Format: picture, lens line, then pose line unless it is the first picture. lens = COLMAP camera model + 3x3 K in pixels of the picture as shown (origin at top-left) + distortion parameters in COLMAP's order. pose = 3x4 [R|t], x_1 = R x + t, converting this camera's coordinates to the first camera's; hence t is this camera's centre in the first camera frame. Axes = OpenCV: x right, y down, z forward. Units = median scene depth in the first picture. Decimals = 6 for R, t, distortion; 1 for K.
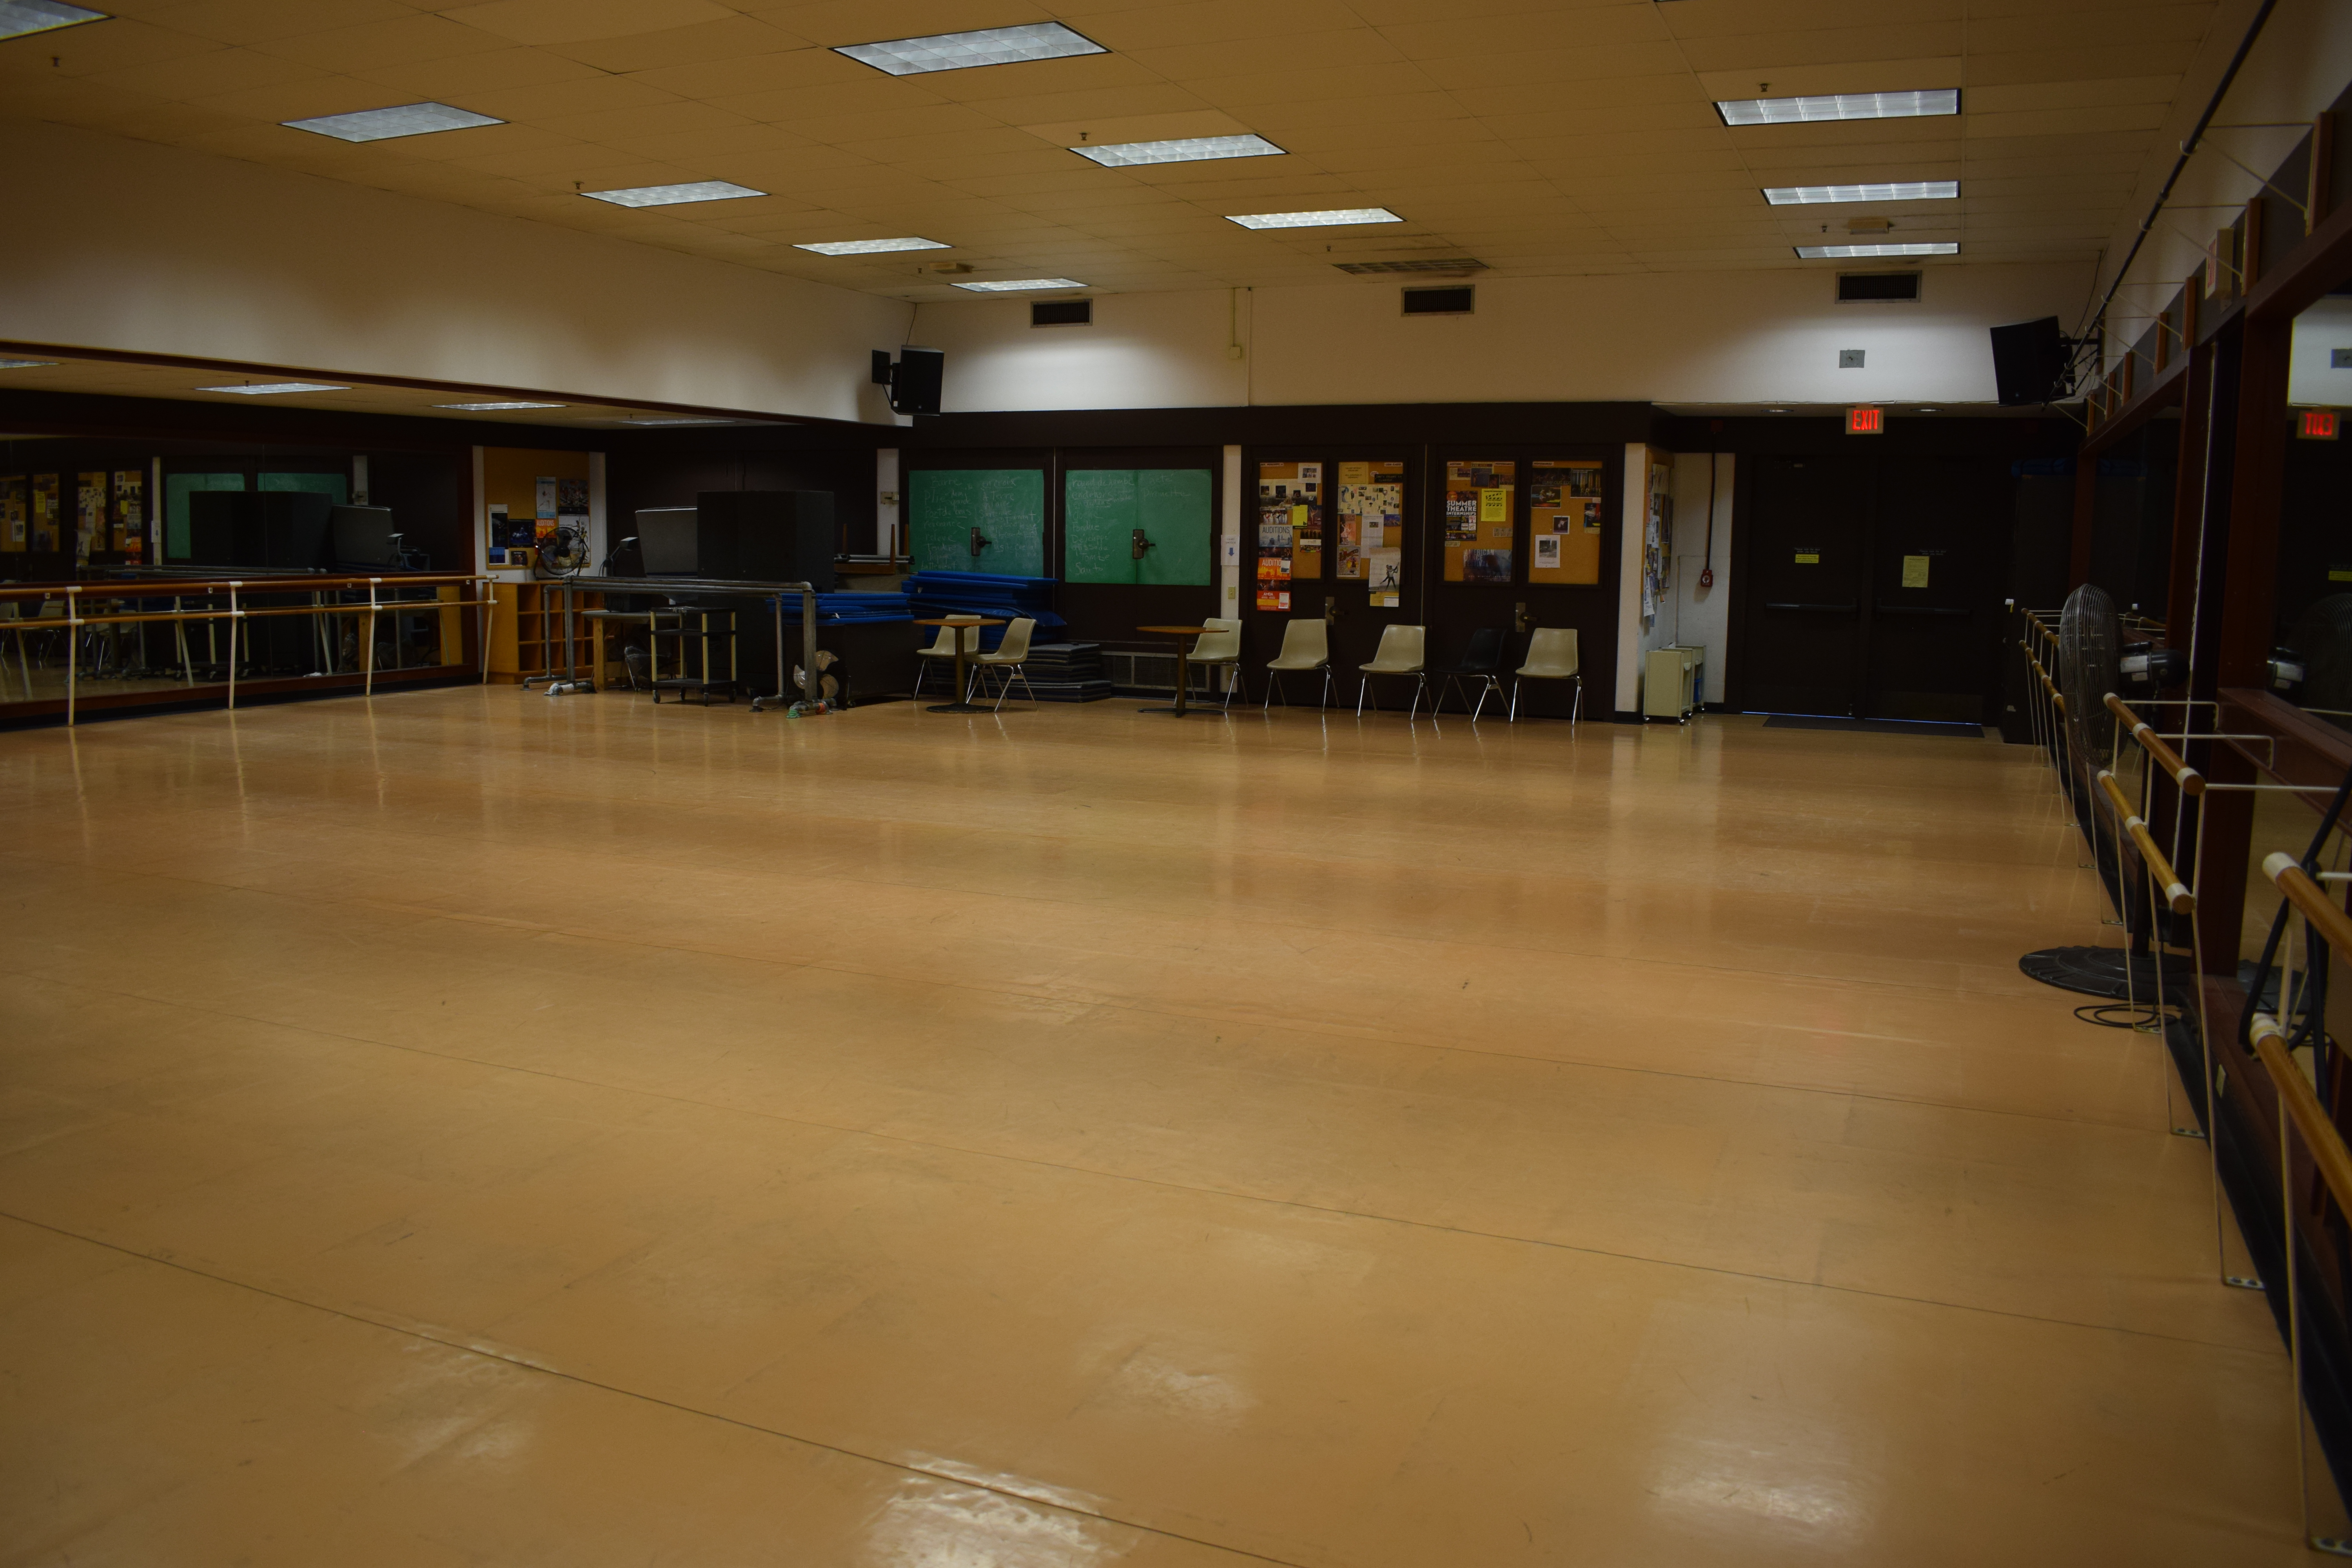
lens RADIAL K [[1854.4, 0, 1176.6], [0, 1854.4, 786.3], [0, 0, 1]] dist [0.120965, 0.002016]
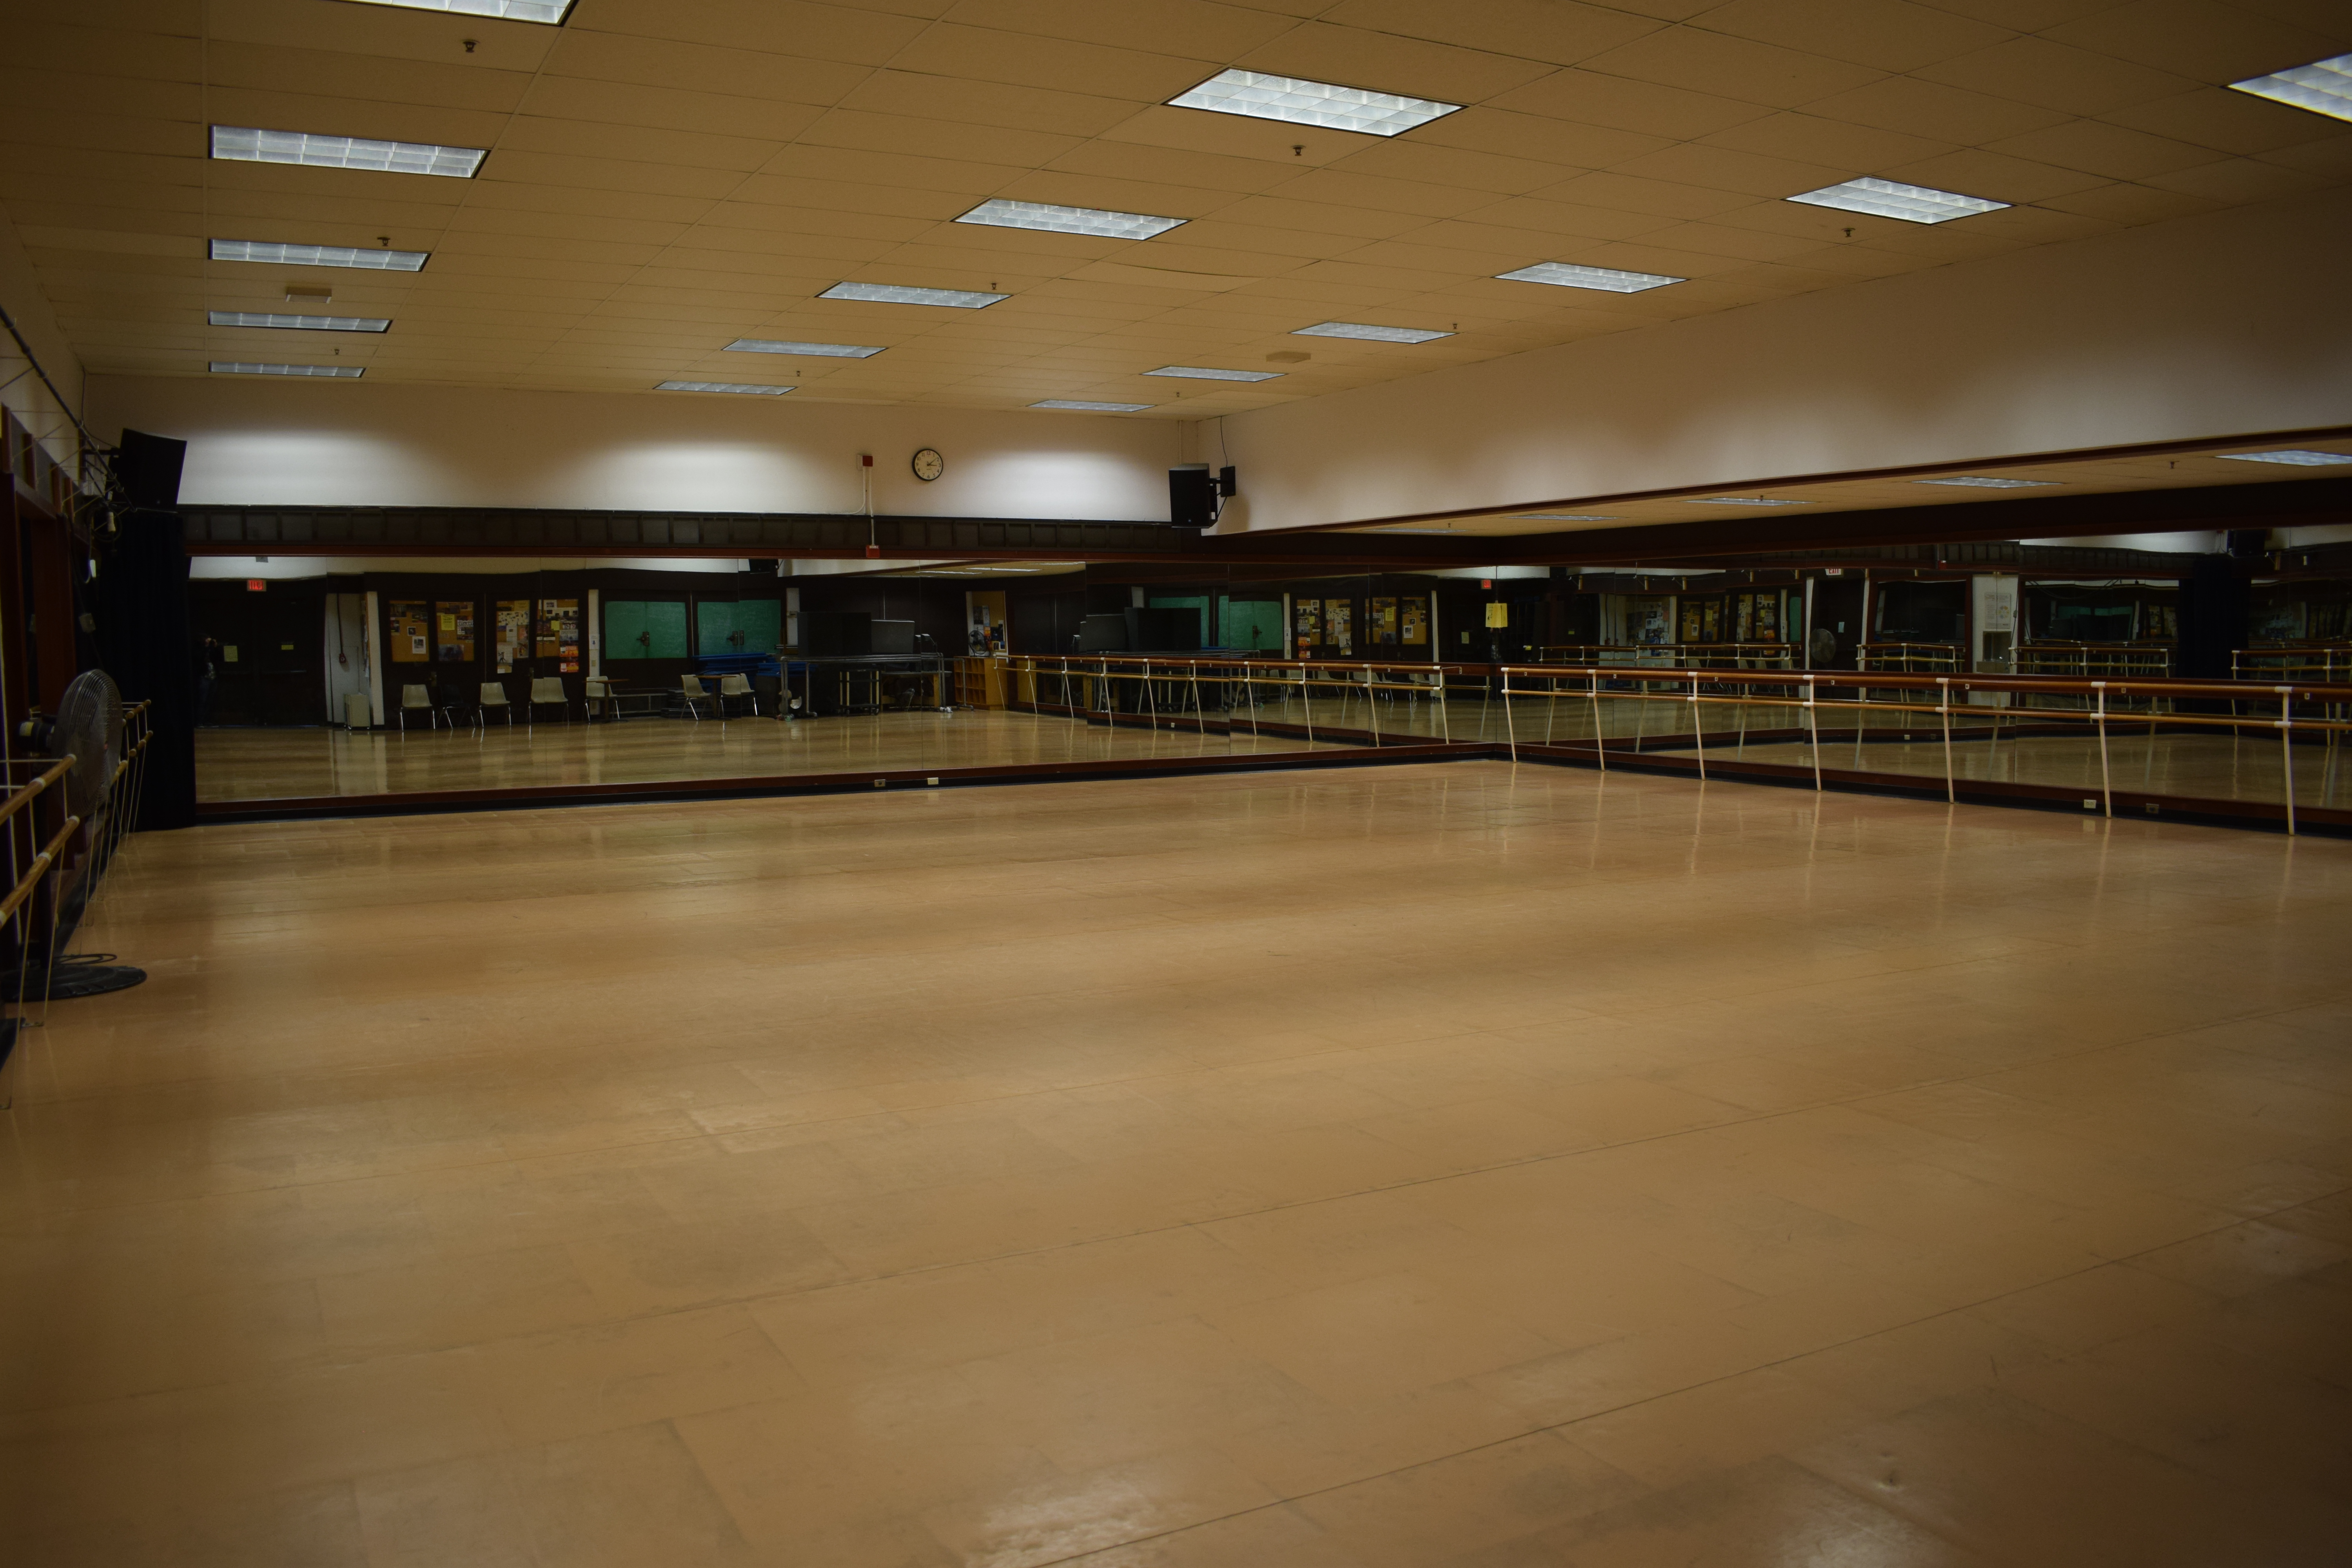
lens RADIAL K [[1854.4, 0, 1175.1], [0, 1854.4, 779.7], [0, 0, 1]] dist [0.120965, 0.002016]
pose [[0.994901, -0.018631, -0.099116, 0.126164], [0.013934, 0.998756, -0.047875, 0.189539], [0.099885, 0.046250, 0.993924, -1.518548]]
